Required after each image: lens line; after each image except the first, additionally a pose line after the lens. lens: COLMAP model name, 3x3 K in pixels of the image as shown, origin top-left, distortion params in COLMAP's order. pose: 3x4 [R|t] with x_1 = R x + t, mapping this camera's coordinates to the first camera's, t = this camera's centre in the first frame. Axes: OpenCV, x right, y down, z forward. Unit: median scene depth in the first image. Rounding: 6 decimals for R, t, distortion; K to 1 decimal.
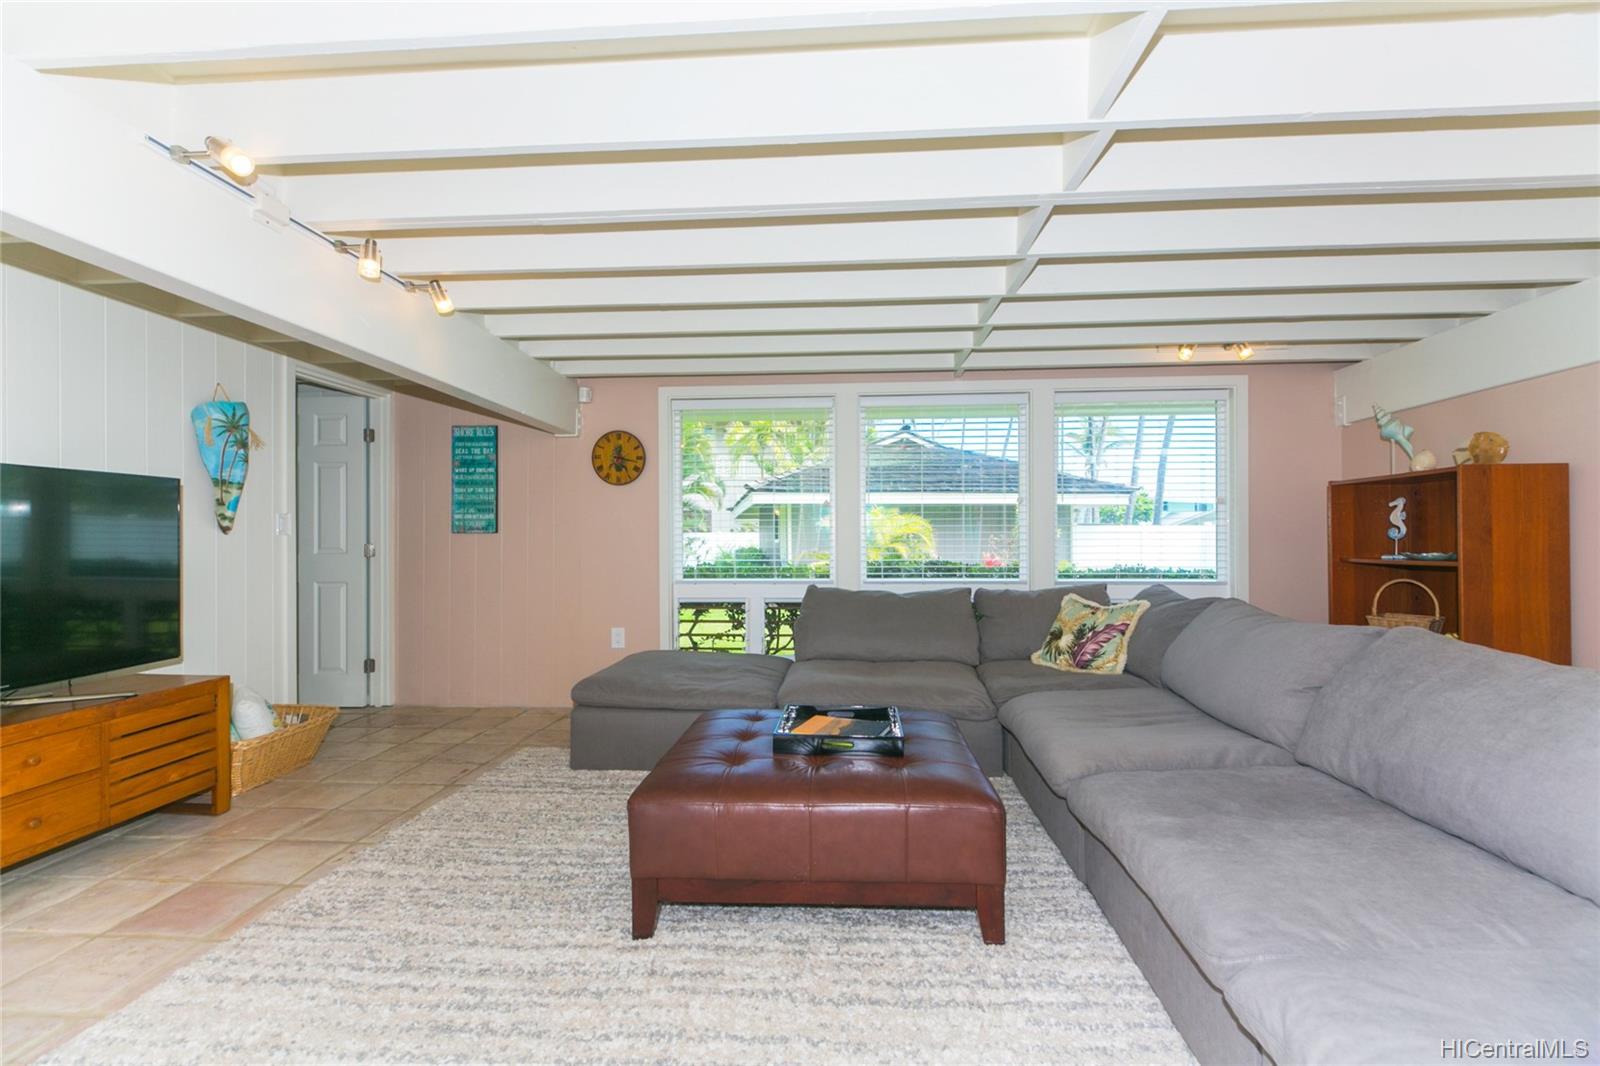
lens RADIAL K [[704.5, 0, 800.0], [0, 704.5, 533.0], [0, 0, 1]] dist [0.000811, -0.000060]
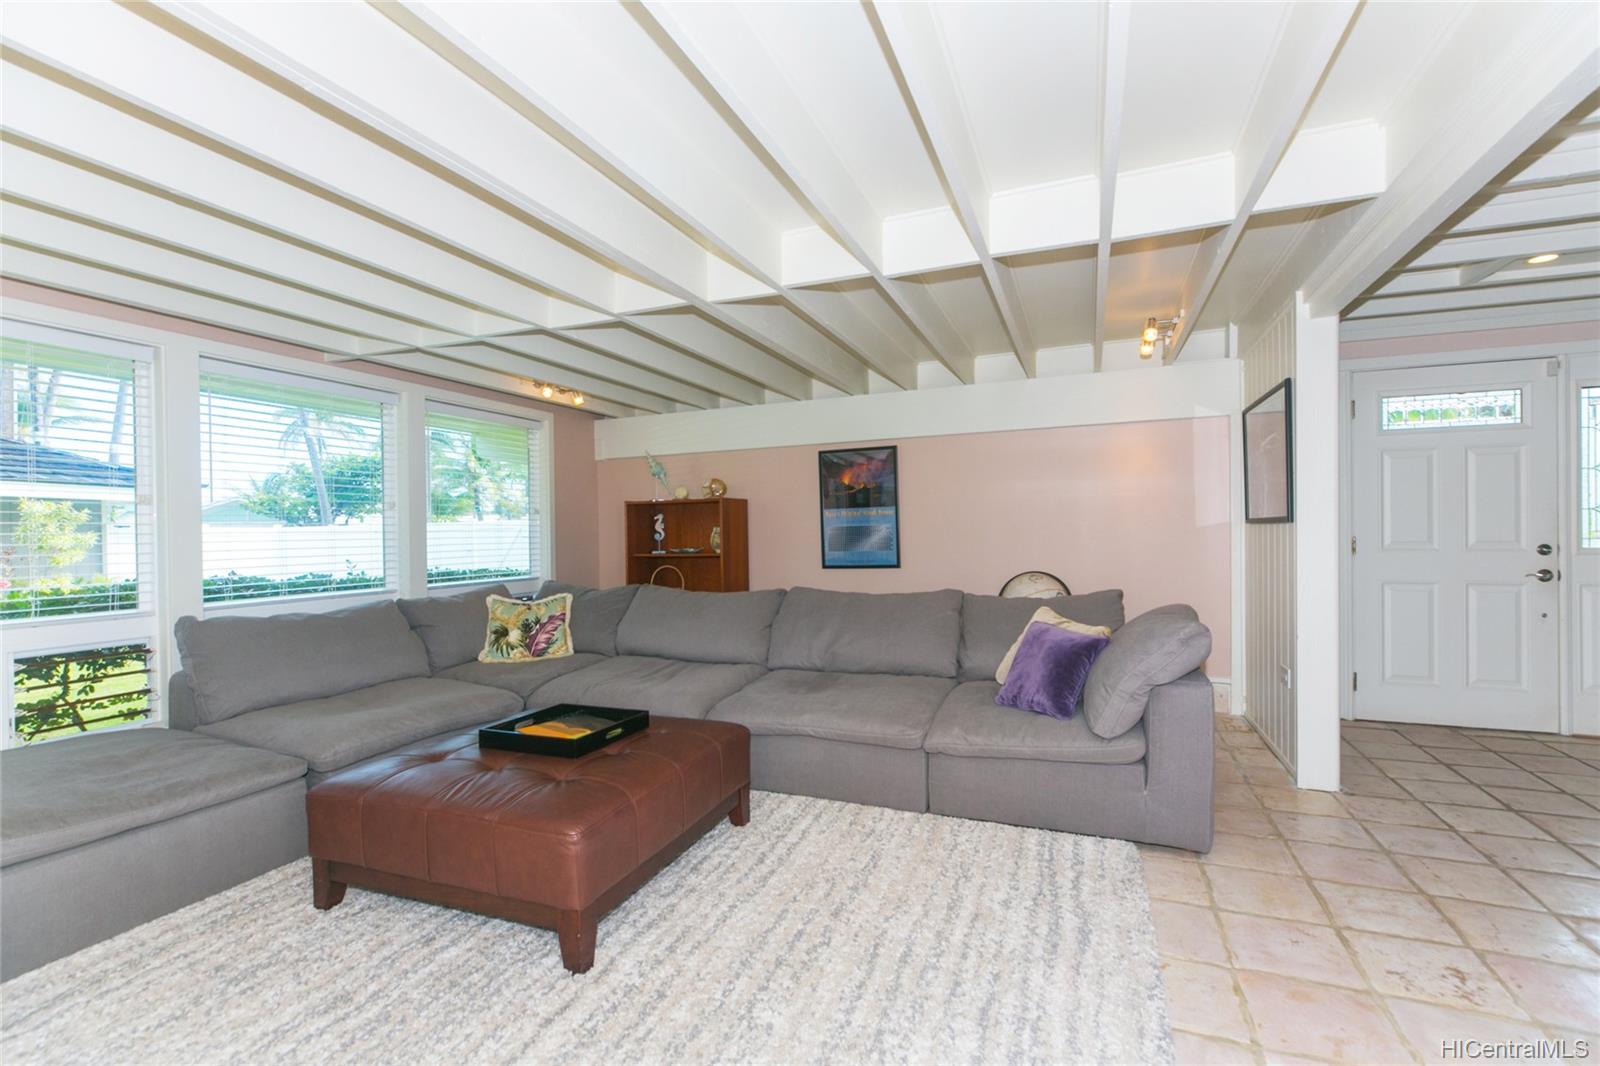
lens RADIAL K [[713.4, 0, 800.0], [0, 713.4, 533.0], [0, 0, 1]] dist [0.000267, 0.000115]
pose [[0.314022, -0.001394, 0.949415, -0.570263], [0.006199, 0.999981, -0.000582, -0.005902], [-0.949395, 0.006068, 0.314024, 0.228752]]
